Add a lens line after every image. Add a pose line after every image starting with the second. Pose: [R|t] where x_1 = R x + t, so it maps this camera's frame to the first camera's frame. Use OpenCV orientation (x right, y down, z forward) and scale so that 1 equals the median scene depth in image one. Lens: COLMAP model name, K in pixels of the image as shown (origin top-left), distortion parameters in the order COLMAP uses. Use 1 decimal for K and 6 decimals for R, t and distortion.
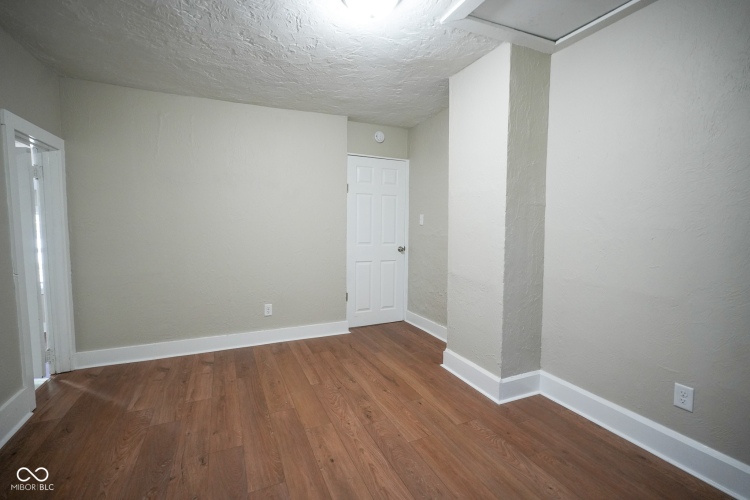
lens RADIAL K [[335.6, 0, 374.3], [0, 335.6, 250.6], [0, 0, 1]] dist [-0.000426, 0.000015]
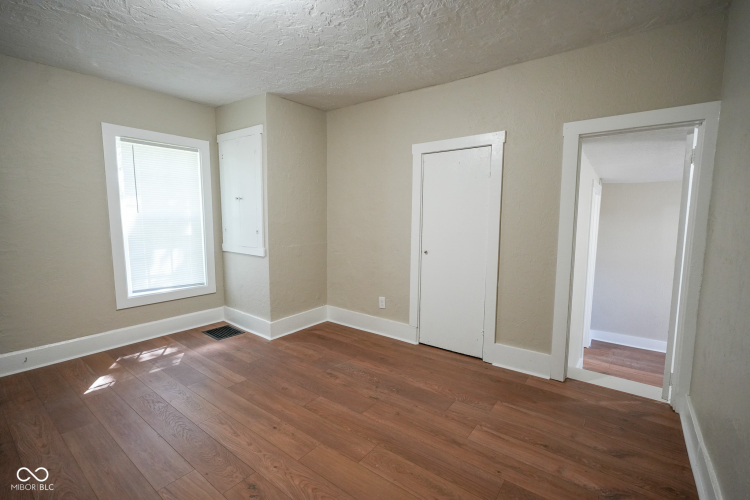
lens RADIAL K [[335.6, 0, 374.5], [0, 335.6, 253.9], [0, 0, 1]] dist [-0.000426, 0.000015]
pose [[-0.881487, 0.046309, -0.469933, 0.069799], [-0.043401, 0.983022, 0.178281, -0.141230], [0.470210, 0.177548, -0.864511, 1.739465]]
